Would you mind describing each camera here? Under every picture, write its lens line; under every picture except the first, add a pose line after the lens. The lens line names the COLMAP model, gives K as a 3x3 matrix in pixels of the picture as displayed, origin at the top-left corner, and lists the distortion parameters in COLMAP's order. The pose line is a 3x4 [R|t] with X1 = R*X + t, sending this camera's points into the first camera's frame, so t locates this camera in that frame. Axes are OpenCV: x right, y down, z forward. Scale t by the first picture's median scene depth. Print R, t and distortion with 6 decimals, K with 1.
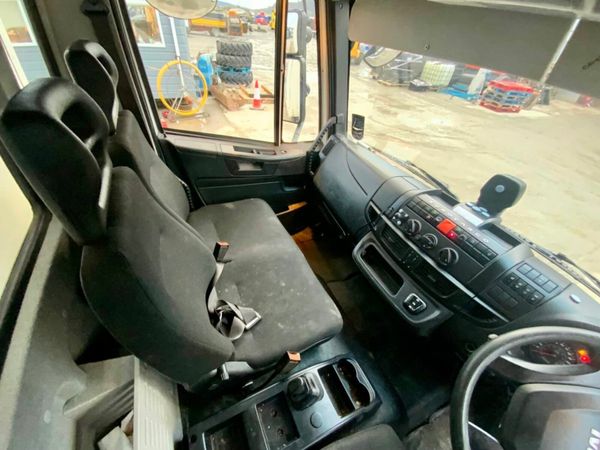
lens RADIAL K [[243.3, 0, 297.0], [0, 243.3, 217.5], [0, 0, 1]] dist [0.015199, -0.016067]
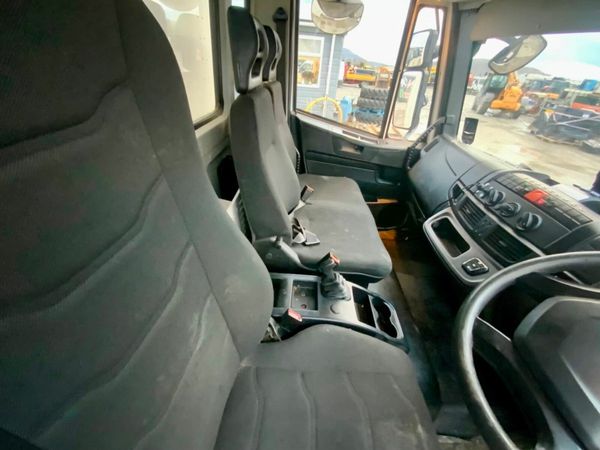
lens RADIAL K [[243.3, 0, 297.0], [0, 243.3, 217.5], [0, 0, 1]] dist [0.015199, -0.016067]
pose [[0.875670, 0.235554, -0.421564, 0.151560], [-0.303615, 0.947395, -0.101297, 0.305303], [0.375527, 0.216696, 0.901123, -0.083234]]
